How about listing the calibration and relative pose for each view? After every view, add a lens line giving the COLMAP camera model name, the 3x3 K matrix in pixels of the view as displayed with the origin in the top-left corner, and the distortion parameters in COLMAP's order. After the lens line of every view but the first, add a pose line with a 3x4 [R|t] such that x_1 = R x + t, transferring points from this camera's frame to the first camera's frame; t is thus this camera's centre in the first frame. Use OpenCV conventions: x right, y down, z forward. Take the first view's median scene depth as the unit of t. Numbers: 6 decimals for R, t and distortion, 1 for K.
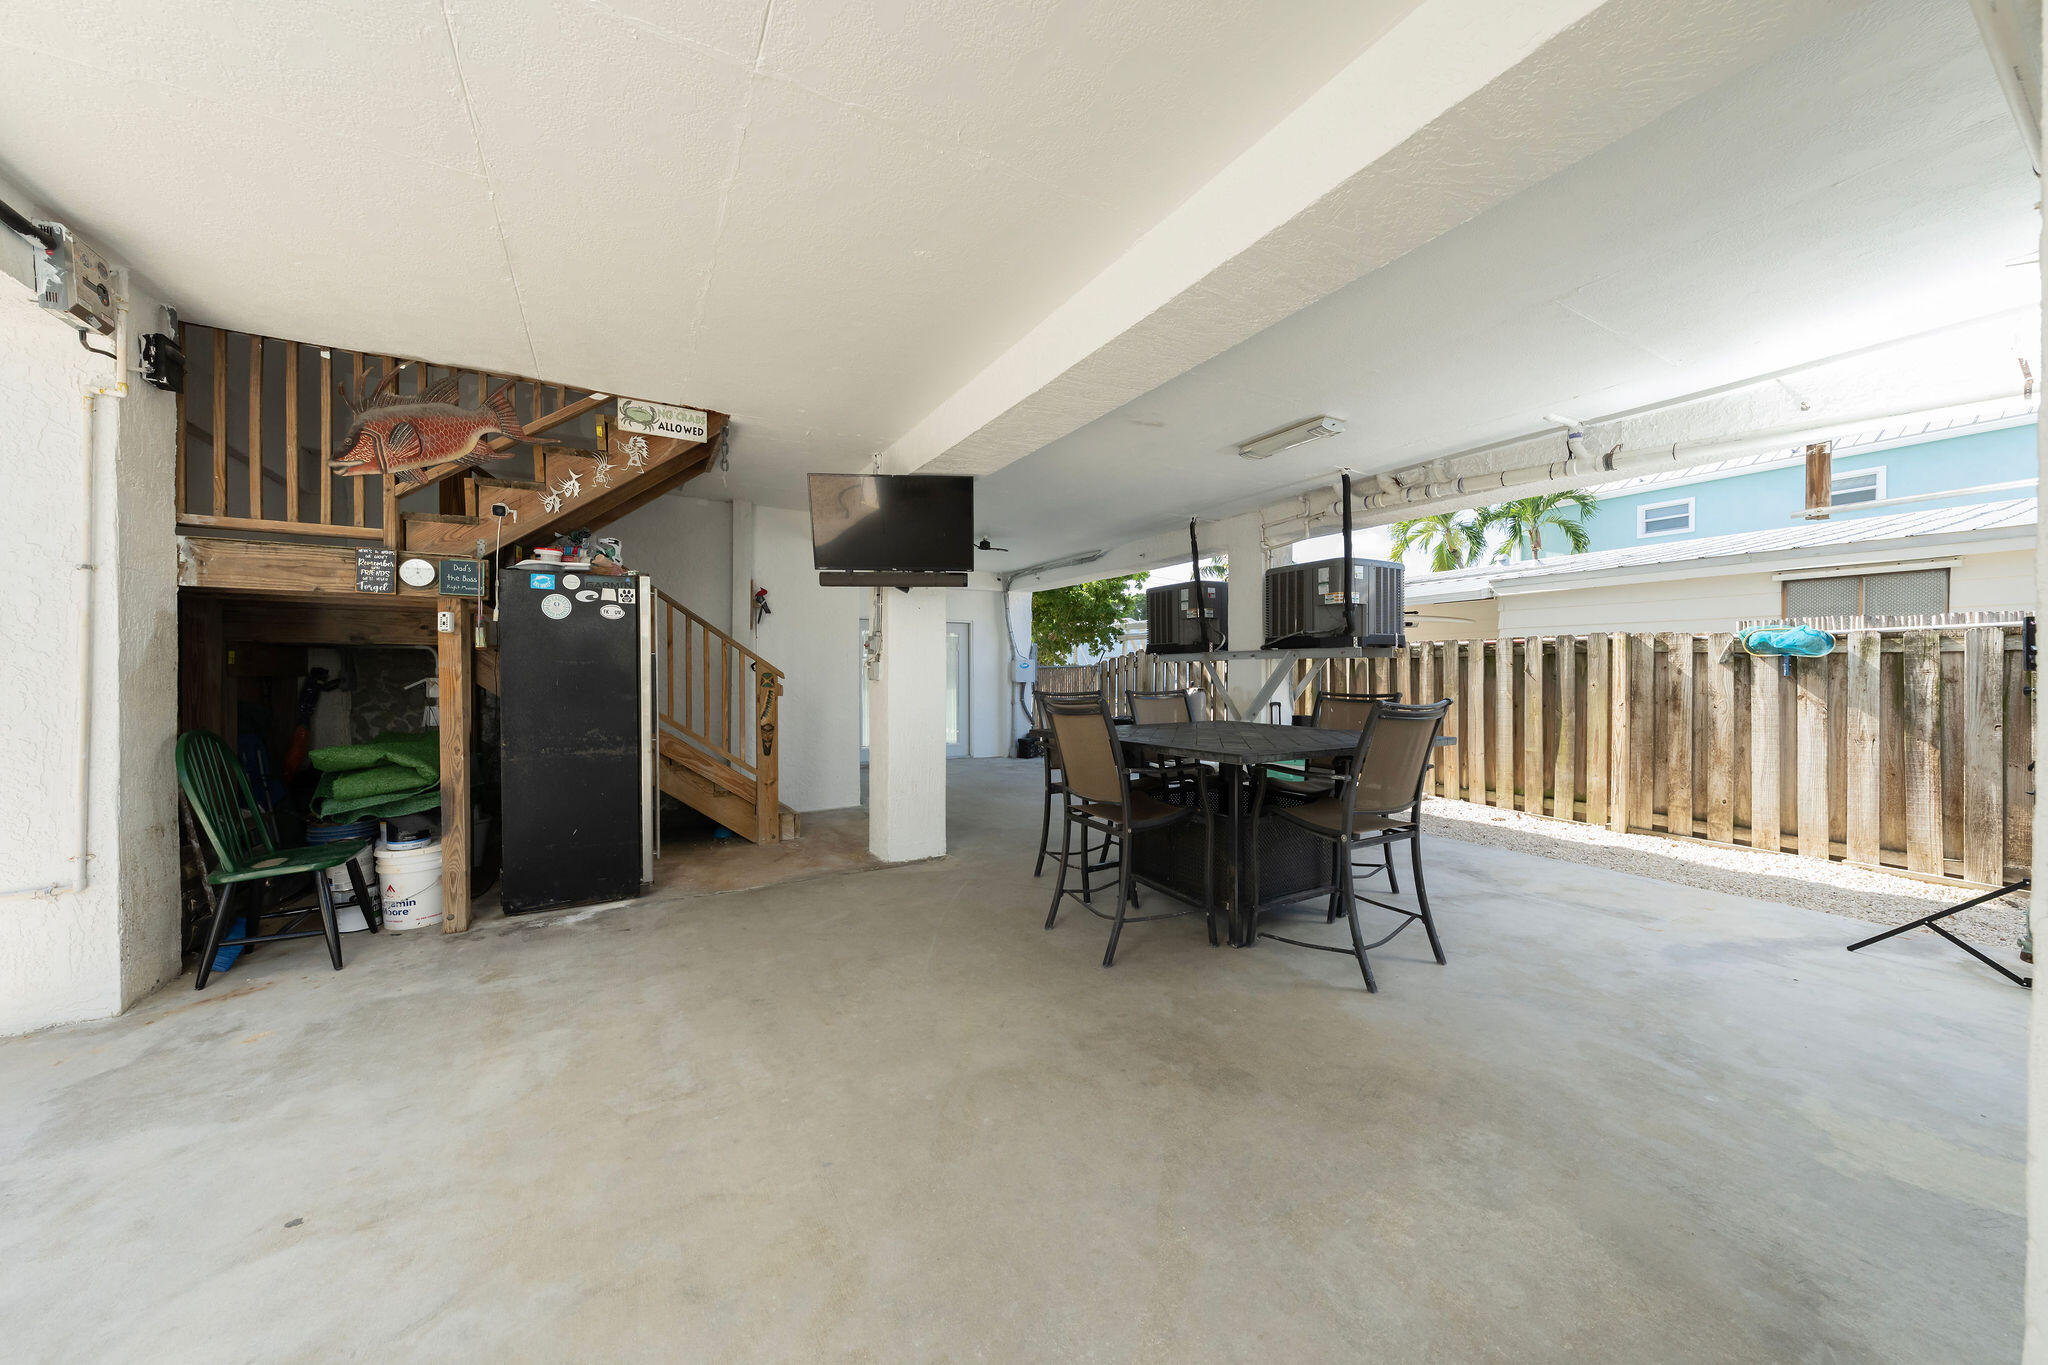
lens RADIAL K [[731.3, 0, 1034.9], [0, 731.3, 680.2], [0, 0, 1]] dist [-0.004336, -0.000323]
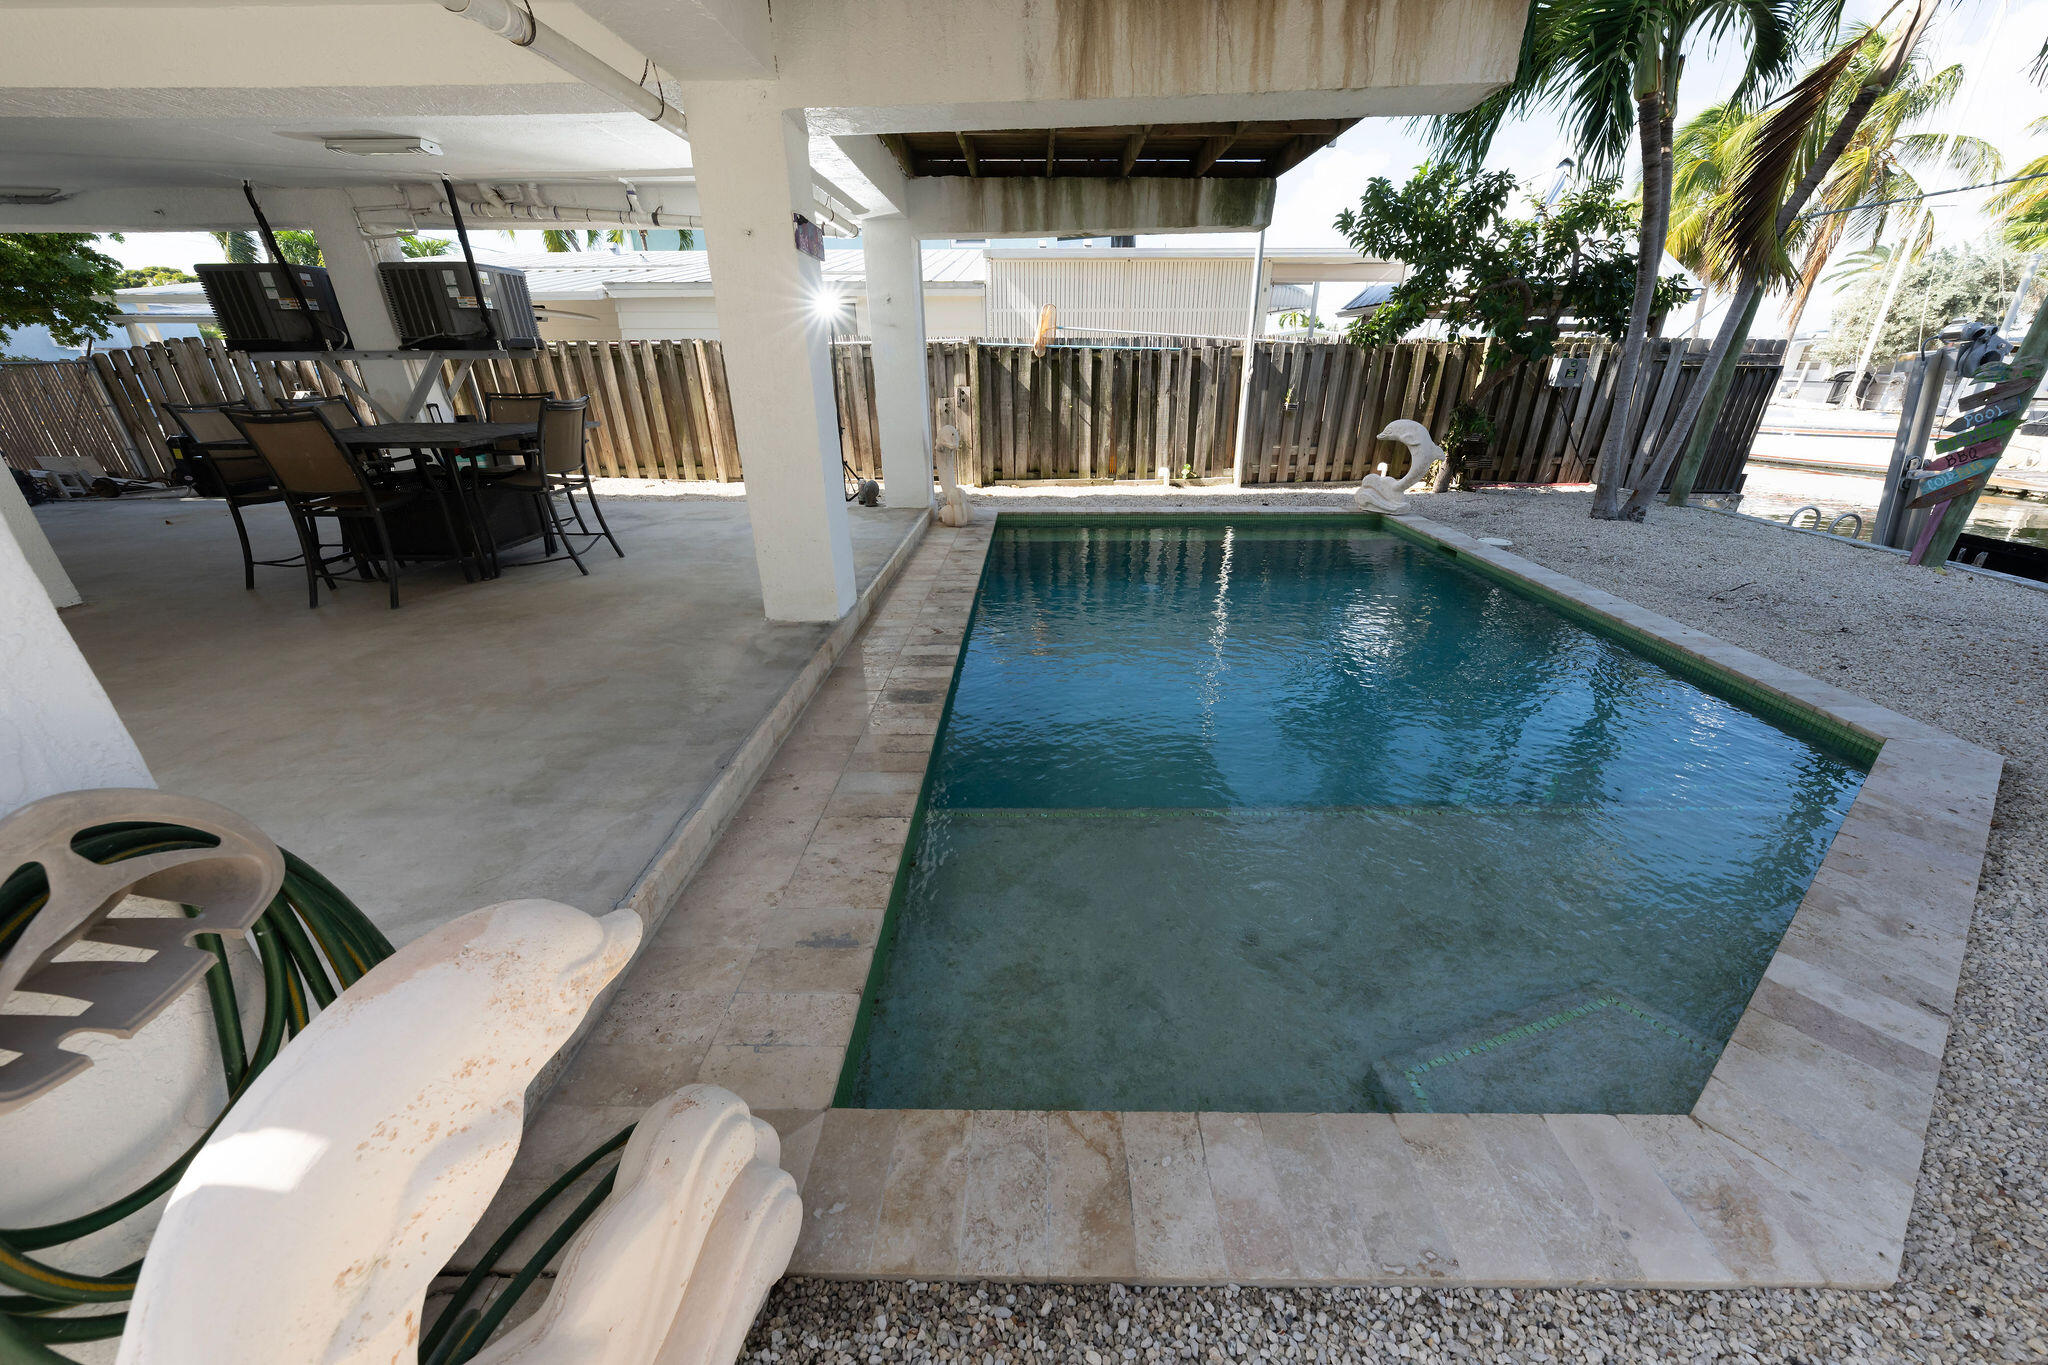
lens RADIAL K [[731.3, 0, 1039.0], [0, 731.3, 689.2], [0, 0, 1]] dist [-0.004336, -0.000323]
pose [[0.519504, -0.352120, 0.778541, -0.198619], [0.009769, 0.913530, 0.406655, -0.013803], [-0.854412, -0.203653, 0.478022, -0.377026]]
